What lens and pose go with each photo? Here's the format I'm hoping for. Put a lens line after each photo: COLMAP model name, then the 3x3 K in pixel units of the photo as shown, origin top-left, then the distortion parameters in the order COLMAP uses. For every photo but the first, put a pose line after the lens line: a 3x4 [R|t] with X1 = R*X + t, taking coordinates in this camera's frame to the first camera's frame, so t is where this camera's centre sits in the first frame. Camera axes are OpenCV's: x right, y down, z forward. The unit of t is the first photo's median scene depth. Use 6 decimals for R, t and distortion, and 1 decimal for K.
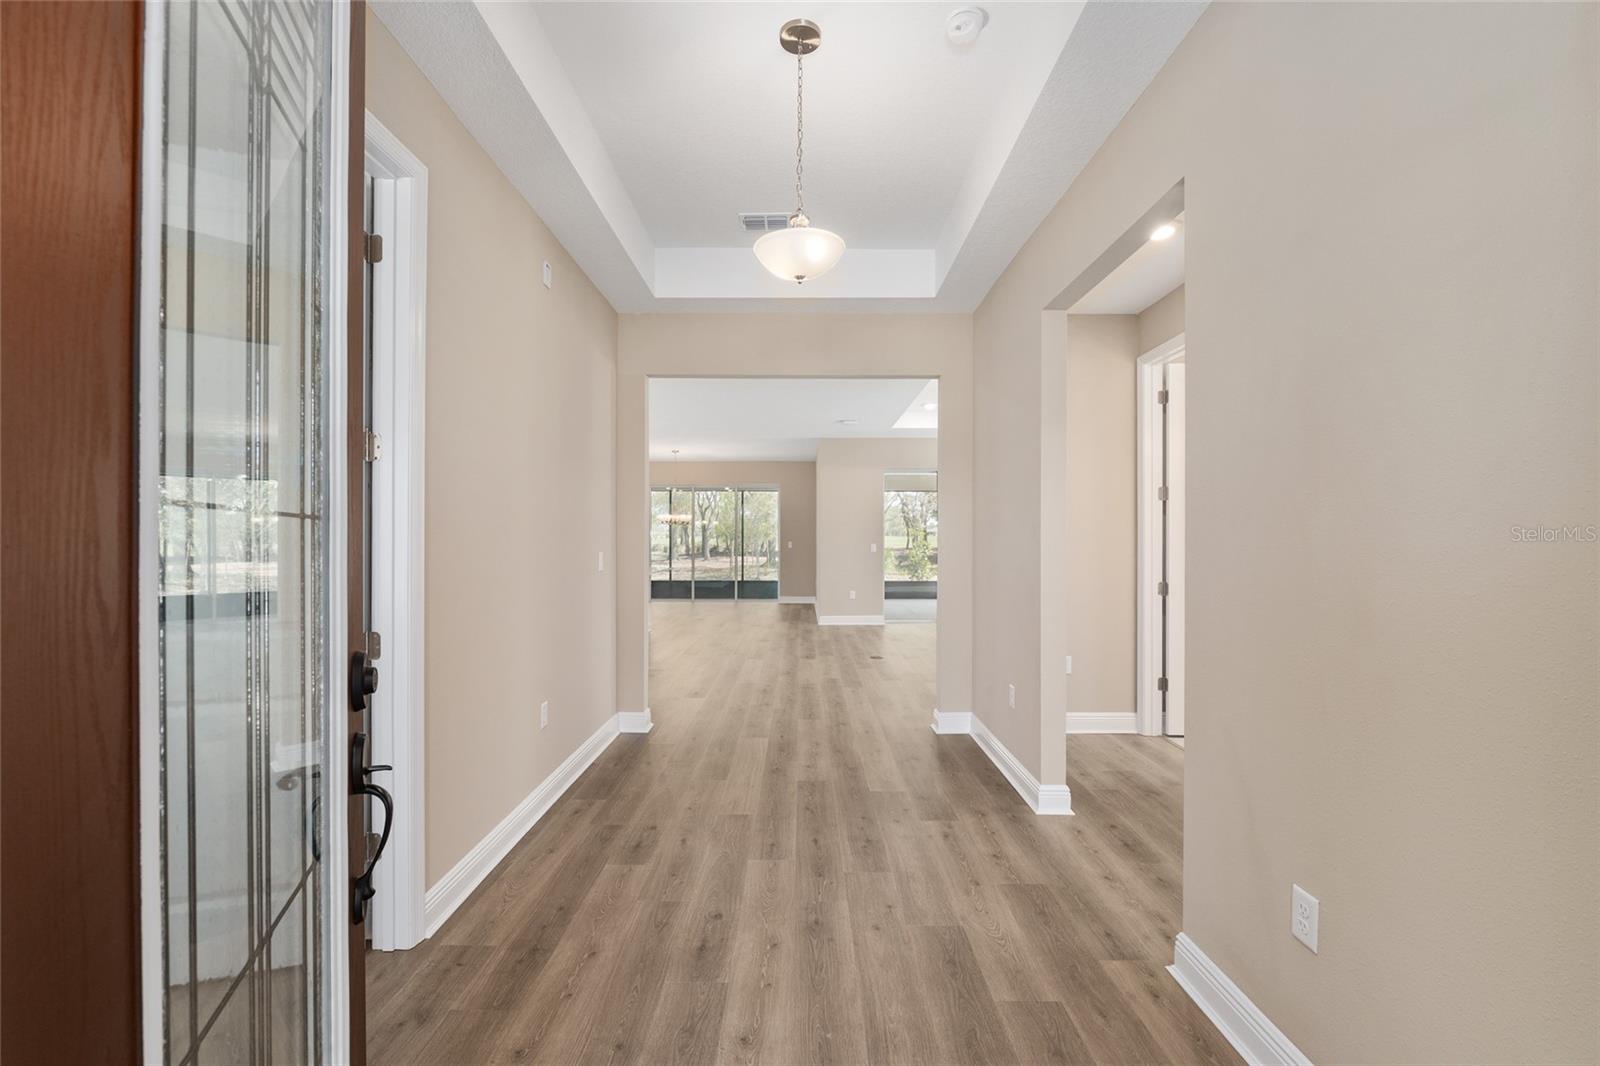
lens RADIAL K [[663.2, 0, 800.7], [0, 663.2, 540.1], [0, 0, 1]] dist [-0.012784, 0.000375]
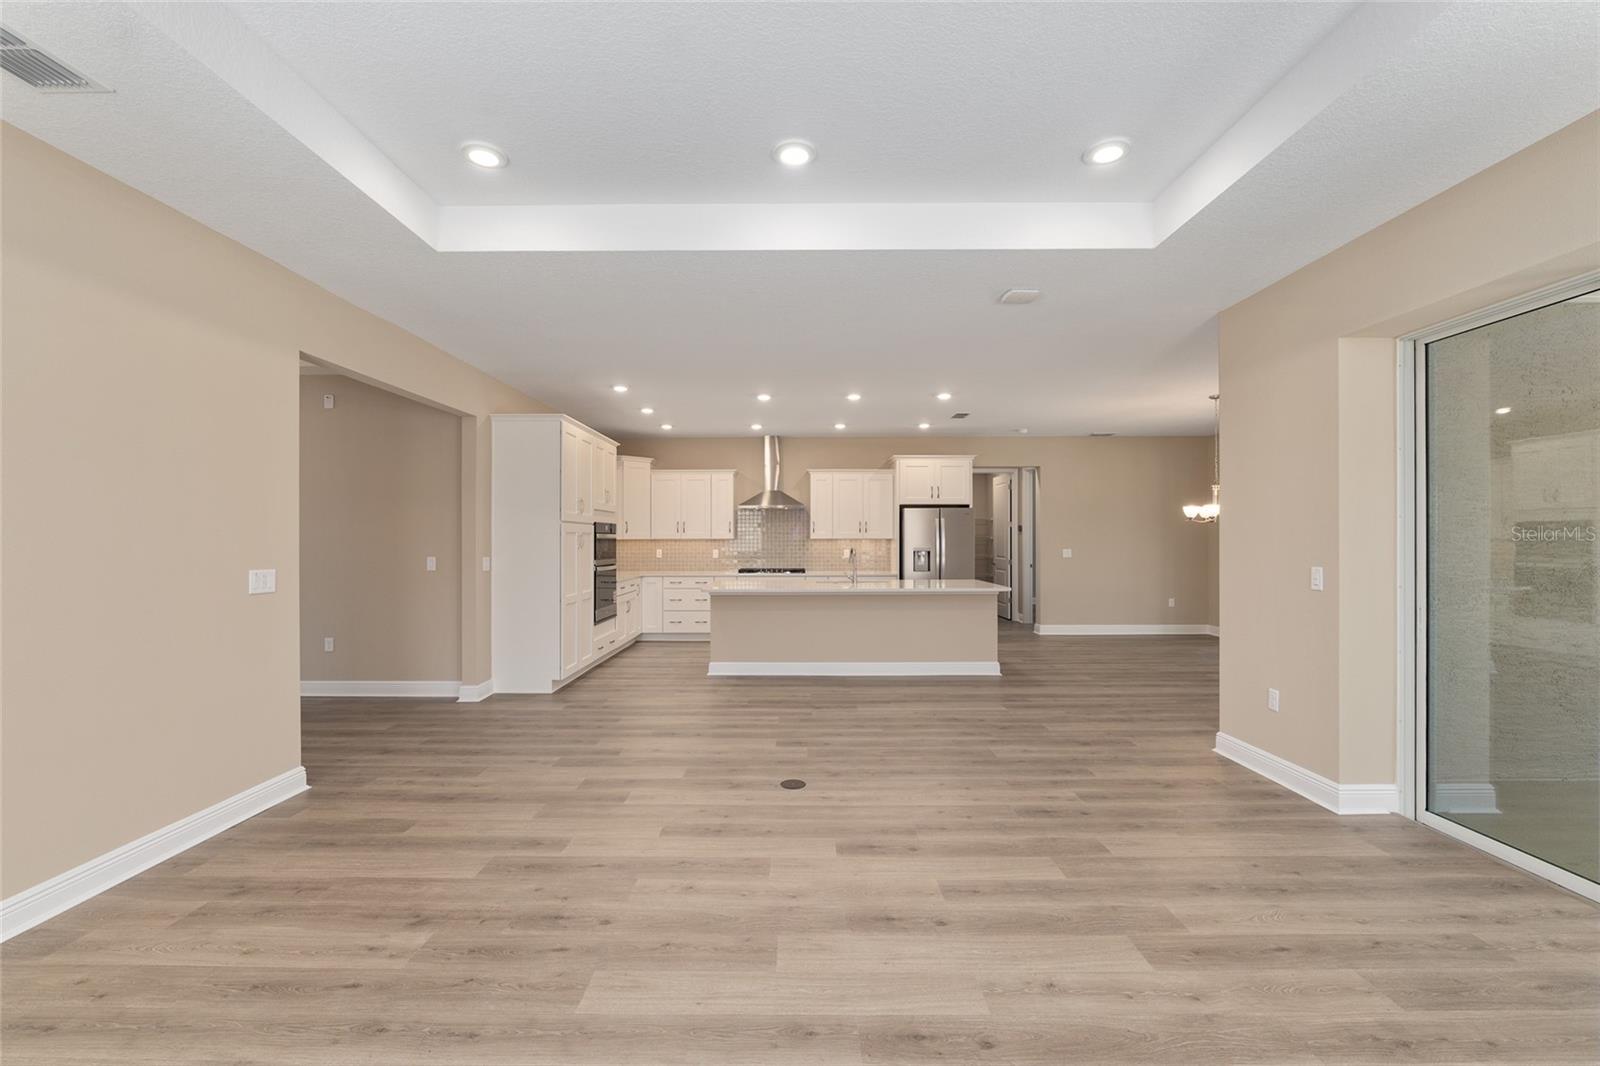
lens RADIAL K [[663.2, 0, 800.7], [0, 663.2, 540.1], [0, 0, 1]] dist [-0.012784, 0.000375]
pose [[0.004374, 0.000605, -0.999990, 1.092817], [0.003540, 0.999994, 0.000621, -0.025042], [0.999984, -0.003542, 0.004372, 1.736151]]
